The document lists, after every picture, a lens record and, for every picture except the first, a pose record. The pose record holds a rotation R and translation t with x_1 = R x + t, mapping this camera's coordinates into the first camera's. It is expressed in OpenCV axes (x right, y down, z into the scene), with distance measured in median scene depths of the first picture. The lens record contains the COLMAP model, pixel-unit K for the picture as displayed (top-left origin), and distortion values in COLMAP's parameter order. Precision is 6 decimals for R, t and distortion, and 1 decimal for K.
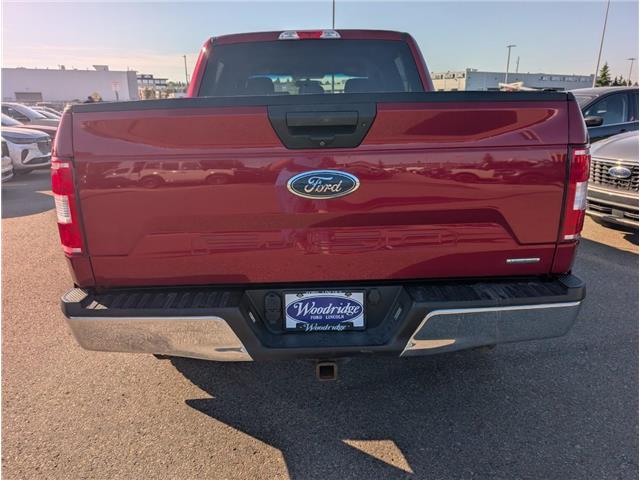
lens RADIAL K [[469.0, 0, 320.0], [0, 469.0, 240.0], [0, 0, 1]] dist [0.010981, 0.003231]
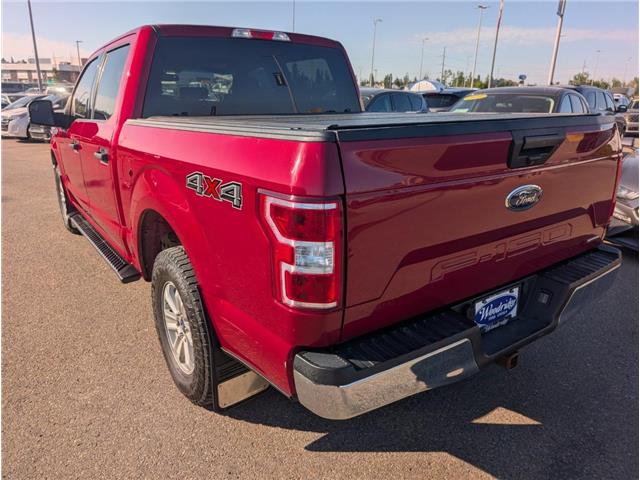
lens RADIAL K [[469.0, 0, 320.0], [0, 469.0, 240.0], [0, 0, 1]] dist [0.010981, 0.003231]
pose [[0.823911, -0.147378, 0.547221, -0.871145], [0.133486, 0.988894, 0.065349, -0.134380], [-0.550774, 0.019204, 0.834433, 0.281663]]
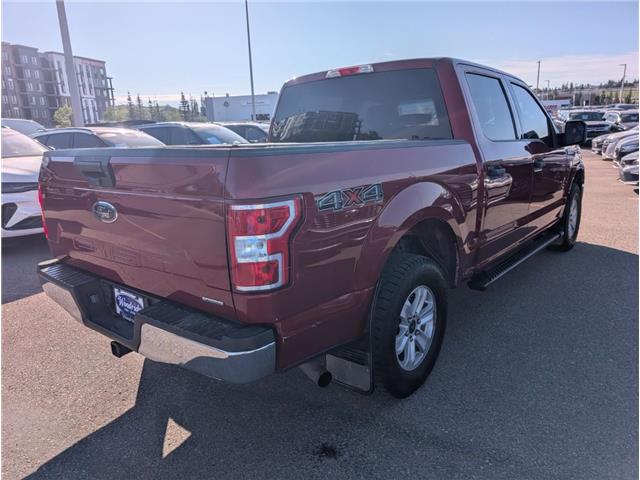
lens RADIAL K [[469.0, 0, 320.0], [0, 469.0, 240.0], [0, 0, 1]] dist [0.010981, 0.003231]
pose [[0.753580, 0.141233, -0.642004, 1.167442], [-0.151878, 0.987630, 0.038993, -0.157570], [0.639570, 0.068122, 0.765709, 0.295626]]
